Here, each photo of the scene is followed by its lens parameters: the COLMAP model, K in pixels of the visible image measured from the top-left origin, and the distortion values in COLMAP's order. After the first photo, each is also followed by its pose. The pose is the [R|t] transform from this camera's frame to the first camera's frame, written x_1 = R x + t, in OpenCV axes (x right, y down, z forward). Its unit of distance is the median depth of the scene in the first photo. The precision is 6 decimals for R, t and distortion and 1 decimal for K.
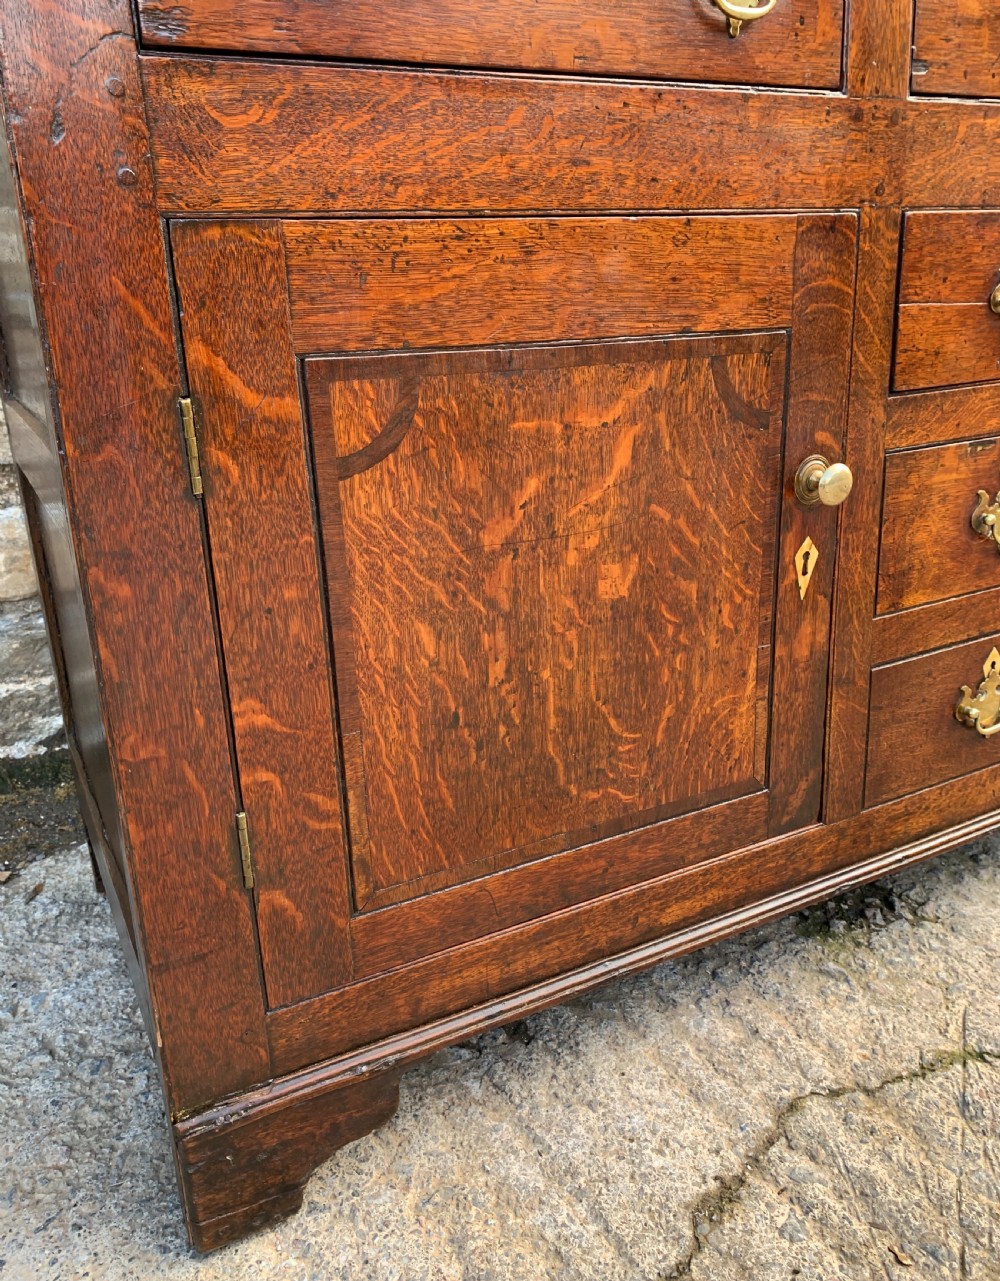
lens RADIAL K [[1056.5, 0, 524.3], [0, 1056.5, 607.4], [0, 0, 1]] dist [0.059505, -0.050908]
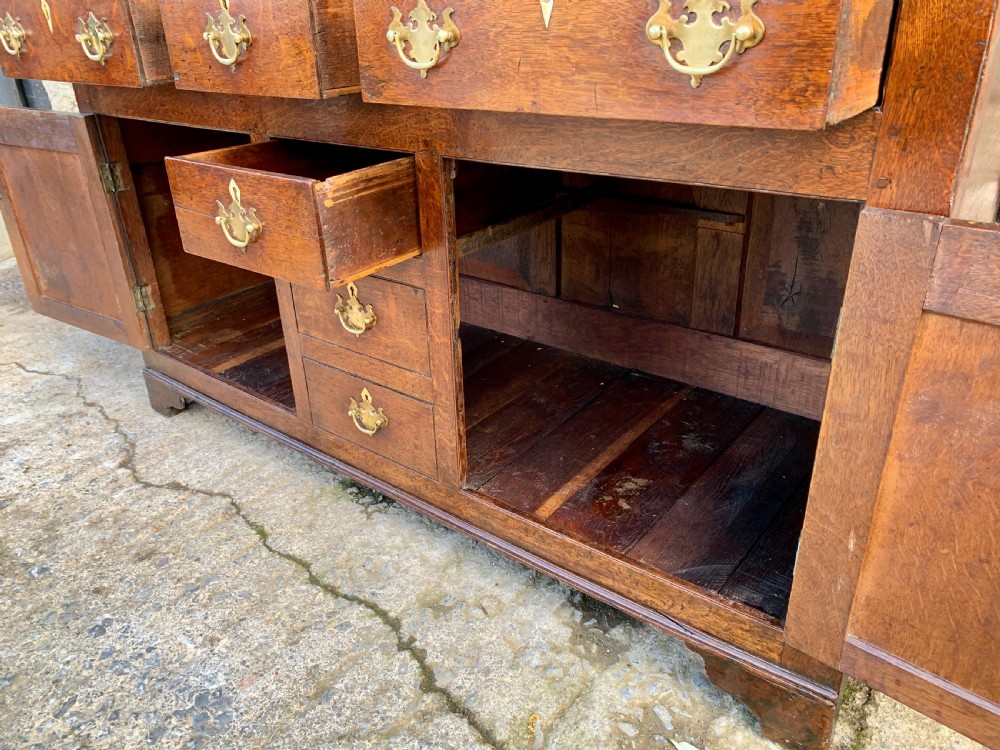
lens RADIAL K [[758.1, 0, 493.3], [0, 758.1, 366.3], [0, 0, 1]] dist [0.036436, -0.035884]
pose [[0.385548, 0.425128, -0.818913, 1.975137], [-0.256890, 0.901896, 0.347263, -0.622920], [0.886206, 0.076484, 0.456935, 0.796018]]
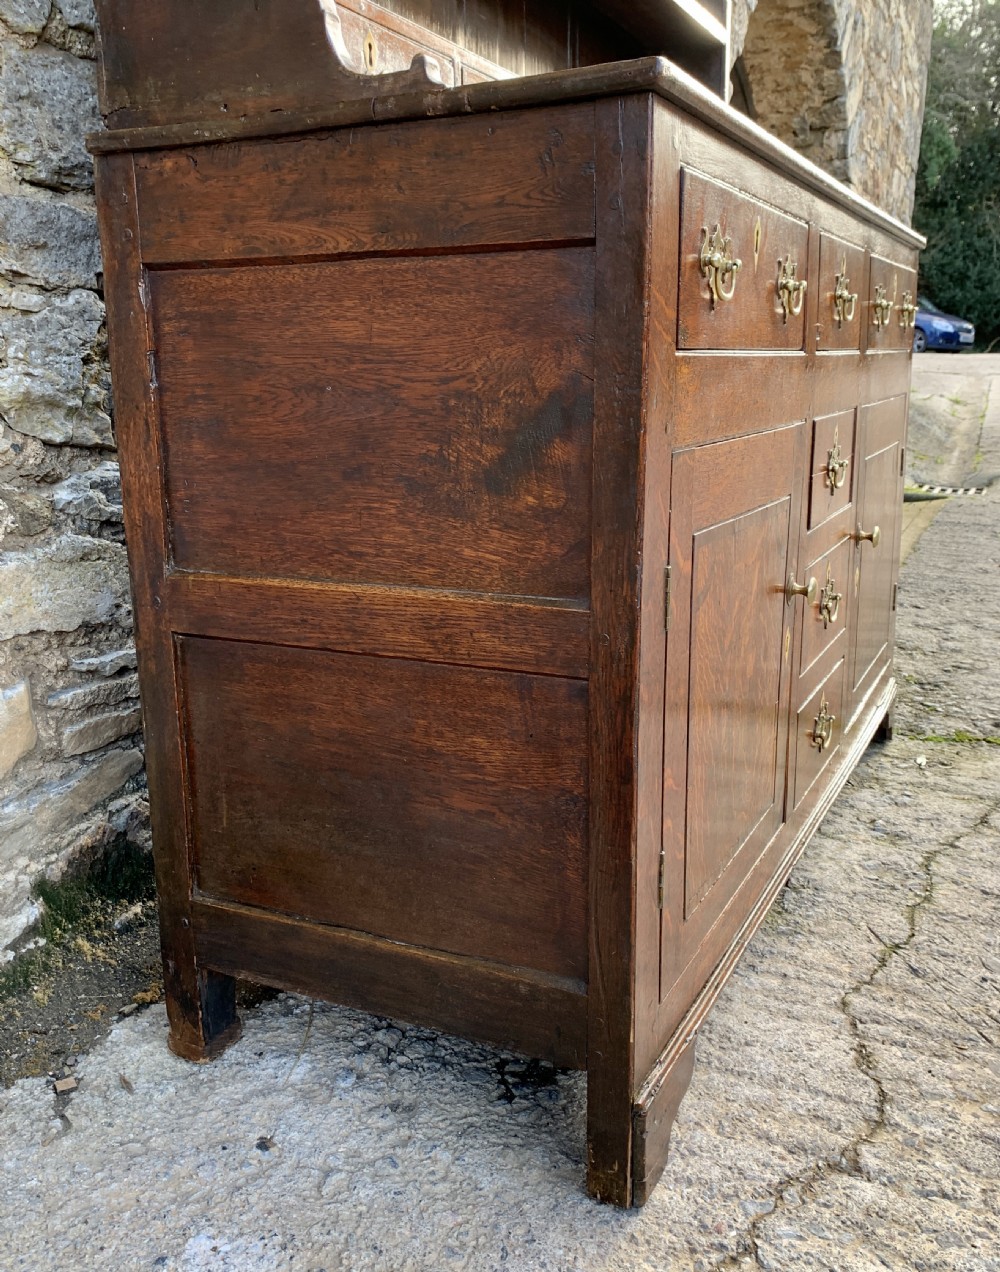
lens RADIAL K [[1184.4, 0, 490.6], [0, 1184.4, 639.0], [0, 0, 1]] dist [0.025686, 0.000000]
pose [[0.820520, -0.104987, 0.561894, -1.143693], [0.155360, 0.986945, -0.042463, -0.047850], [-0.550100, 0.122137, 0.826119, -0.183164]]
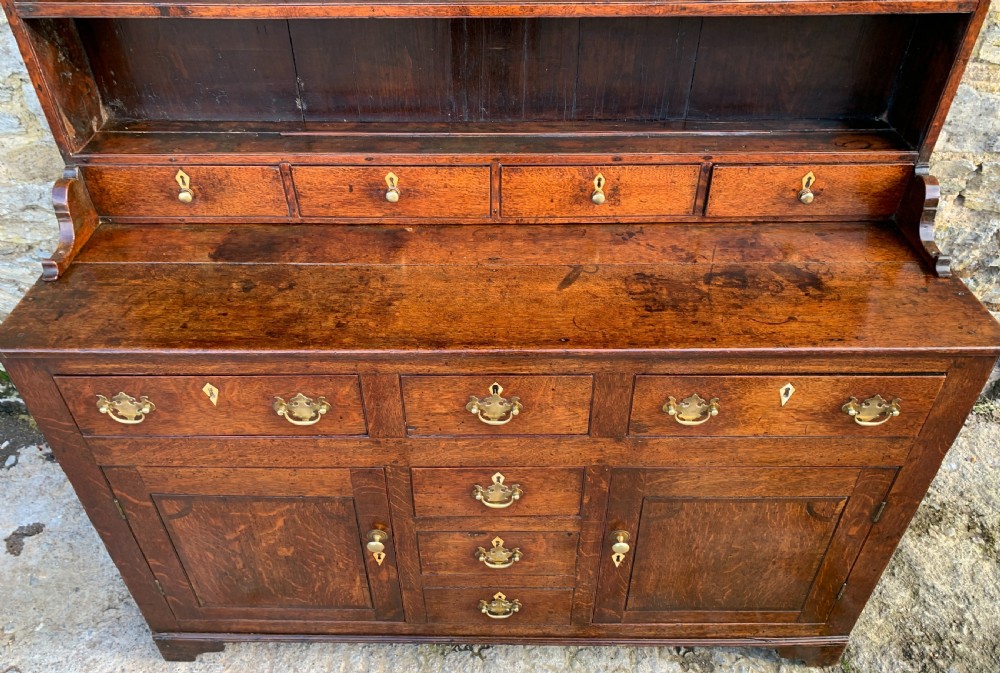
lens RADIAL K [[763.7, 0, 499.9], [0, 763.7, 333.7], [0, 0, 1]] dist [0.028822, -0.016256]
pose [[0.870680, 0.338825, -0.356529, 1.069872], [-0.173374, 0.889772, 0.422192, -1.436567], [0.460279, -0.305782, 0.833451, -0.208746]]
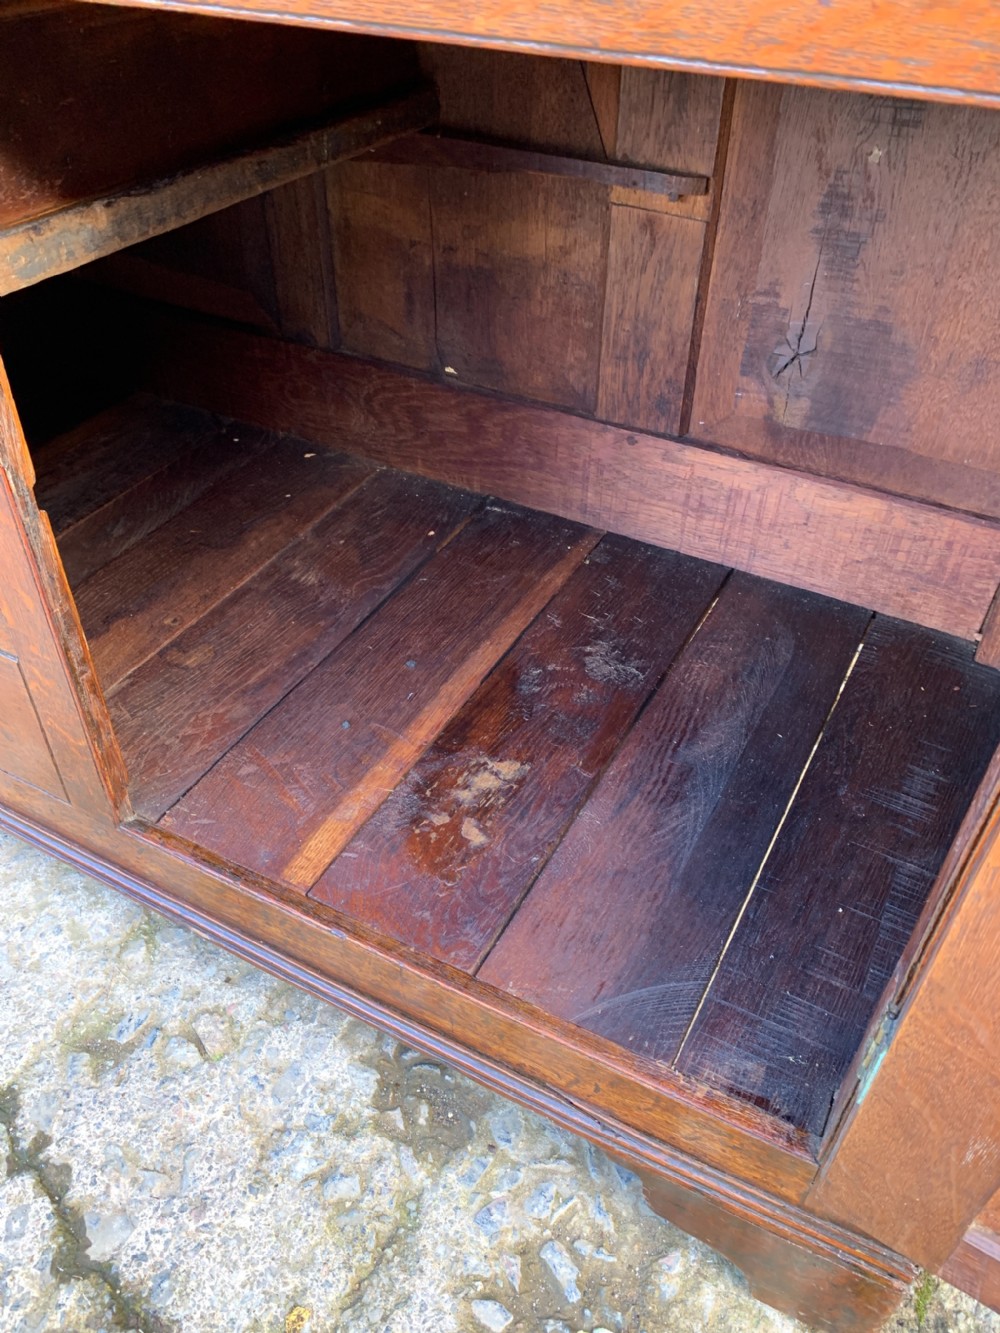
lens RADIAL K [[1010.5, 0, 507.3], [0, 1010.5, 658.7], [0, 0, 1]] dist [0.036436, -0.035884]
pose [[0.543960, 0.579906, -0.606479, 1.476171], [-0.291947, 0.808402, 0.511130, -0.555844], [0.786686, -0.100974, 0.609040, 1.181508]]
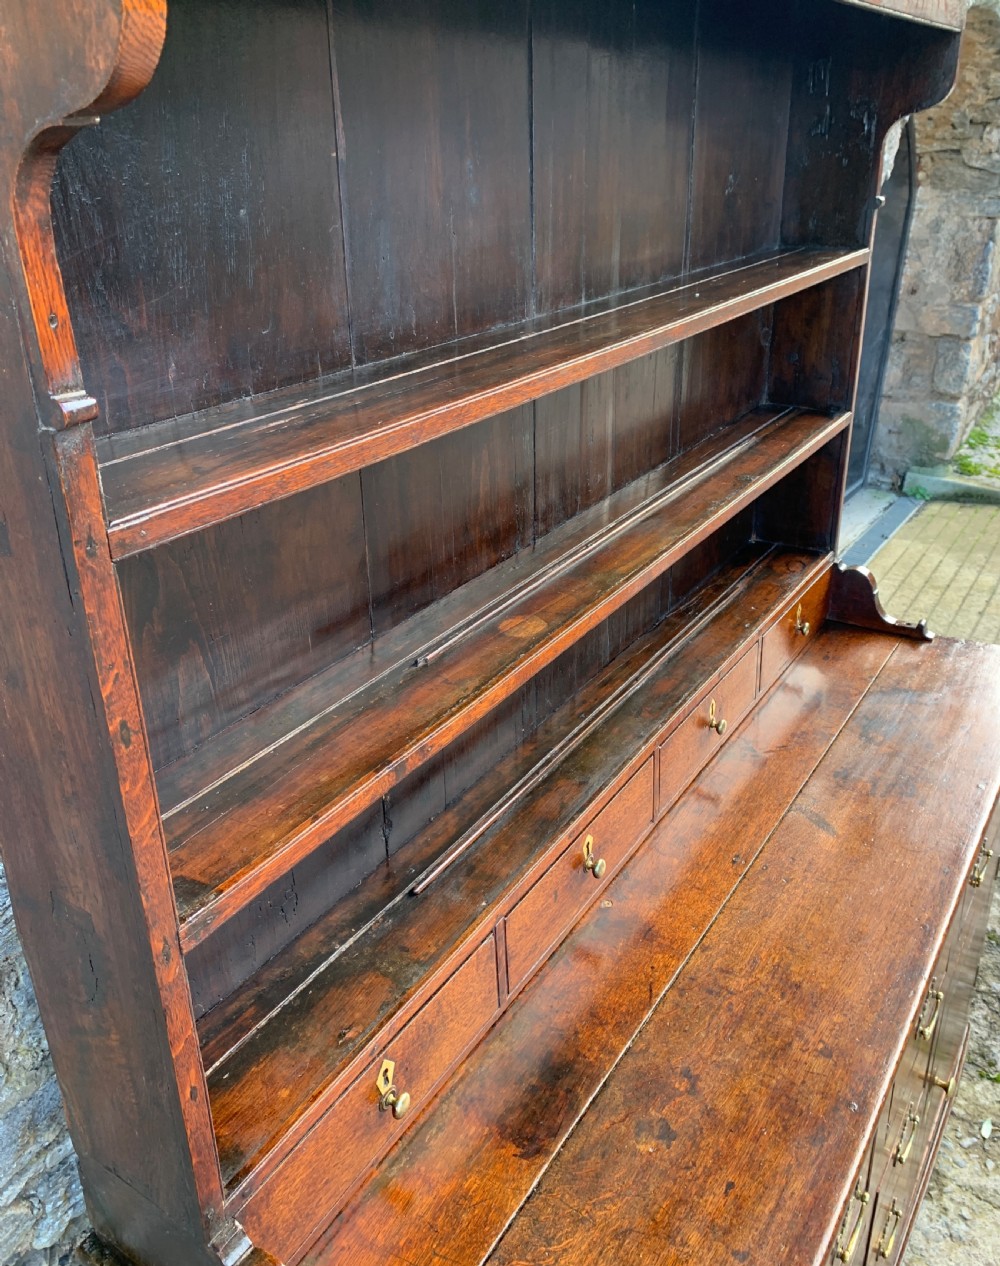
lens RADIAL K [[1045.9, 0, 516.5], [0, 1045.9, 594.8], [0, 0, 1]] dist [0.048046, -0.058415]
pose [[0.880900, -0.173859, 0.440213, -0.646853], [0.125879, 0.982652, 0.136198, -1.562573], [-0.456256, -0.064563, 0.887503, -0.052510]]
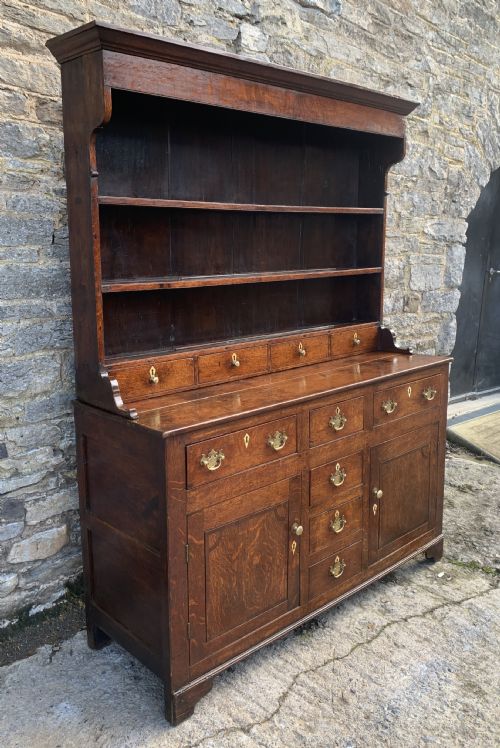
lens RADIAL K [[661.1, 0, 269.0], [0, 661.1, 351.8], [0, 0, 1]] dist [0.035326, -0.010740]
pose [[0.965142, -0.012732, 0.261419, -0.608322], [0.045250, 0.991892, -0.118751, -0.582202], [-0.257787, 0.126441, 0.957893, -1.916241]]
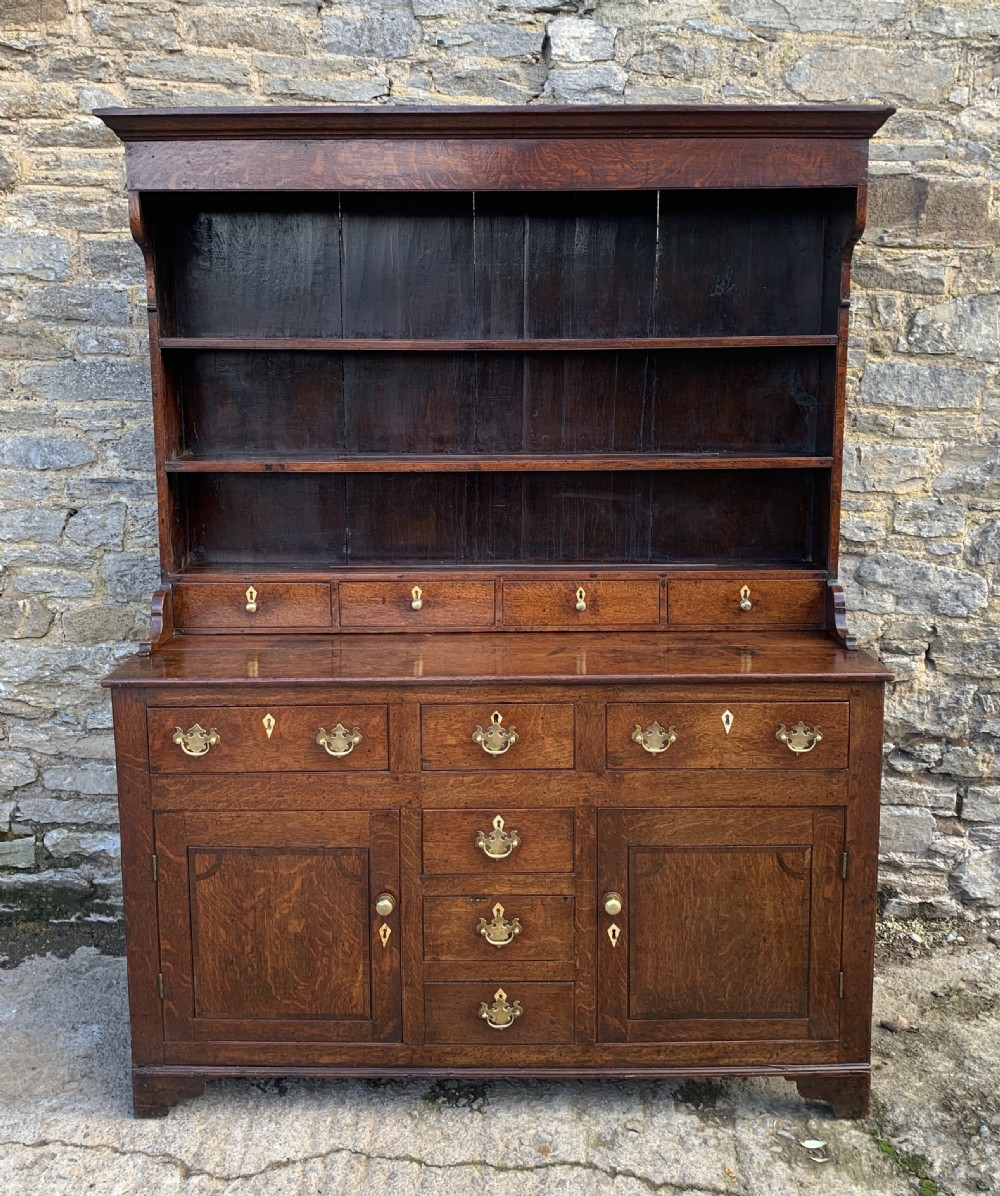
lens RADIAL K [[1205.1, 0, 513.9], [0, 1205.1, 518.8], [0, 0, 1]] dist [0.025651, 0.000000]
pose [[0.868928, 0.105037, -0.483664, 2.038789], [-0.171008, 0.980753, -0.094235, -0.886043], [0.464457, 0.164594, 0.870166, -1.719844]]
